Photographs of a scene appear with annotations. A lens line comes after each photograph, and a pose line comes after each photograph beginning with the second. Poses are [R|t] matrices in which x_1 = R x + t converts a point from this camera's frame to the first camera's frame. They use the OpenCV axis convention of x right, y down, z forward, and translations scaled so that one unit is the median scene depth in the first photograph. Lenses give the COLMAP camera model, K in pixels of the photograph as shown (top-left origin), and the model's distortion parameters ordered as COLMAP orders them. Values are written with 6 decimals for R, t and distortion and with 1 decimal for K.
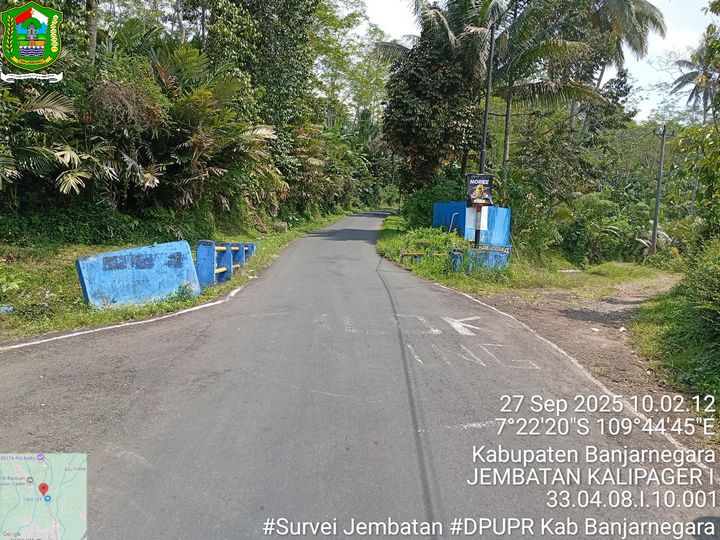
lens RADIAL K [[548.6, 0, 372.6], [0, 548.6, 296.9], [0, 0, 1]] dist [0.079995, -0.131863]
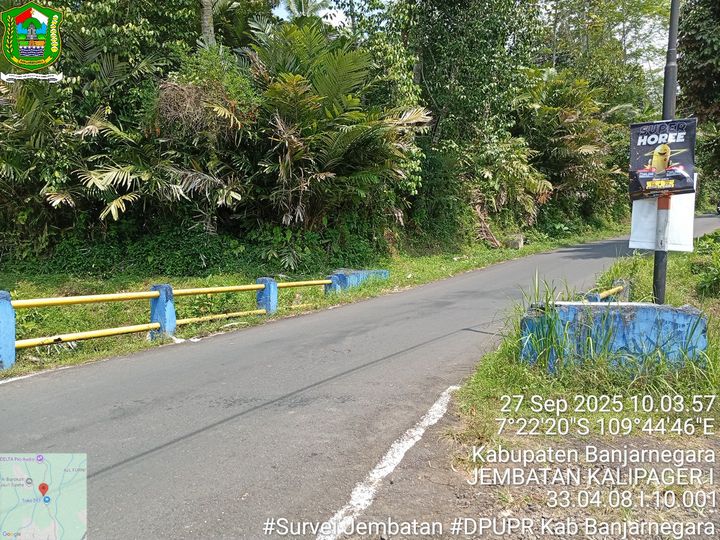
lens RADIAL K [[558.9, 0, 360.0], [0, 558.9, 270.0], [0, 0, 1]] dist [0.082558, -0.168713]
pose [[0.785683, 0.000393, -0.618629, 0.203927], [-0.040660, 0.997870, -0.051006, -0.056207], [0.617292, 0.065228, 0.784026, 0.384590]]
